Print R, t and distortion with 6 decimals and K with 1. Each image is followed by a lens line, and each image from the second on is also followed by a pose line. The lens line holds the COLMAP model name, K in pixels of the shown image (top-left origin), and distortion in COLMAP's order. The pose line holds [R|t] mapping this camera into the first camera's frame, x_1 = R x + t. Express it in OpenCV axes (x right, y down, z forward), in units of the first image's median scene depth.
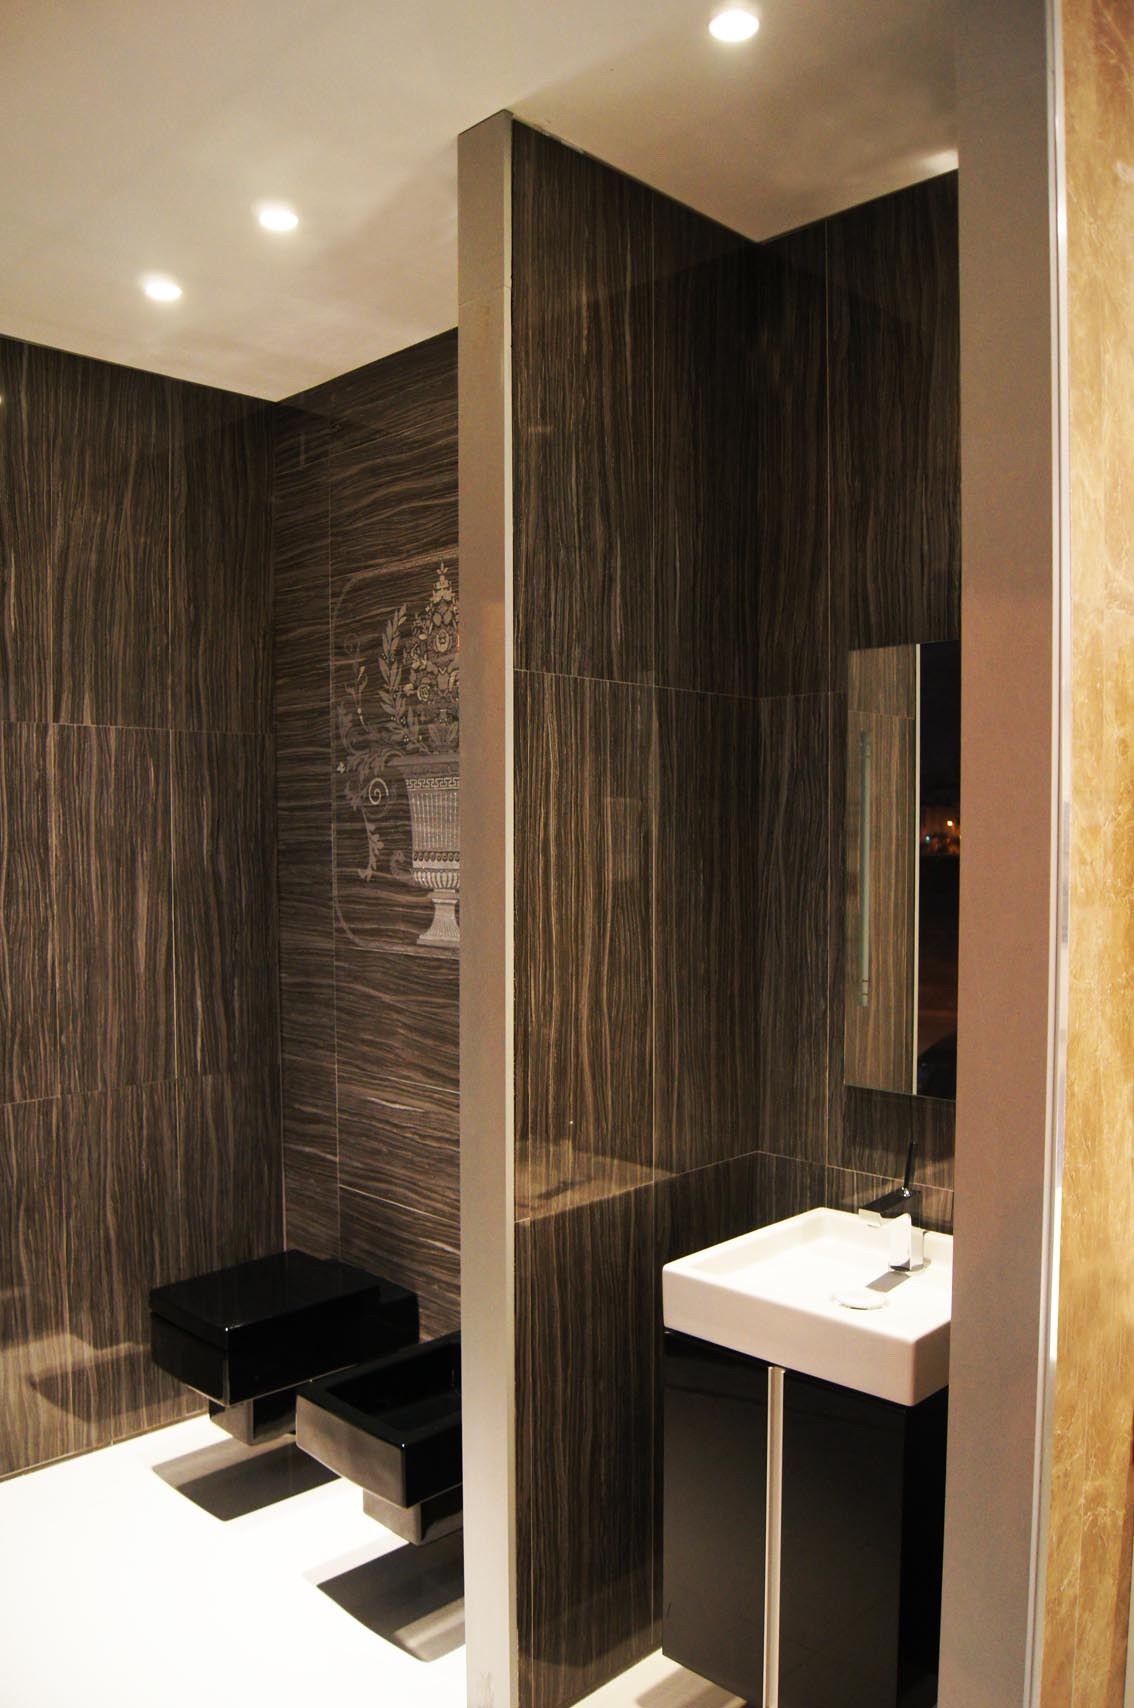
lens RADIAL K [[1524.3, 0, 567.0], [0, 1524.3, 854.0], [0, 0, 1]] dist [-0.006807, -0.004955]
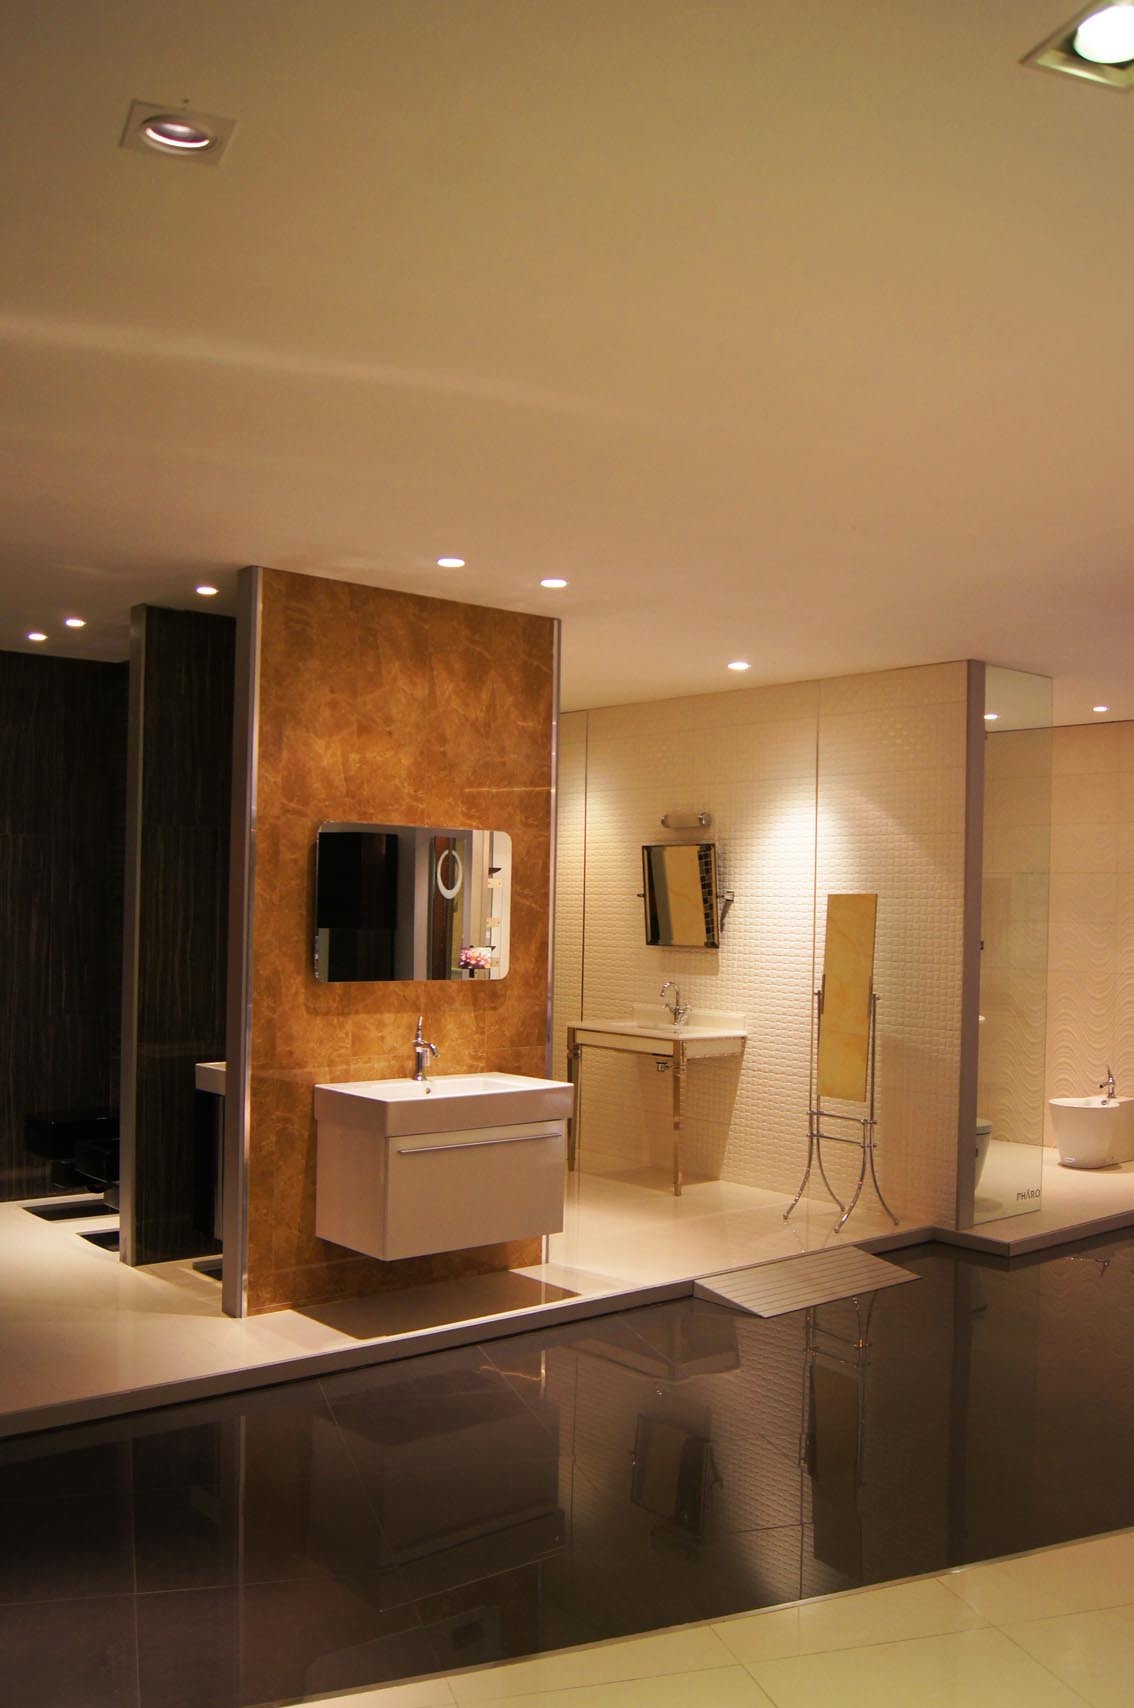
lens RADIAL K [[1524.3, 0, 567.0], [0, 1524.3, 854.0], [0, 0, 1]] dist [-0.006807, -0.004955]
pose [[0.999032, 0.018301, -0.040008, 0.714668], [-0.020128, 0.998750, -0.045759, 0.028045], [0.039120, 0.046520, 0.998151, -1.381080]]
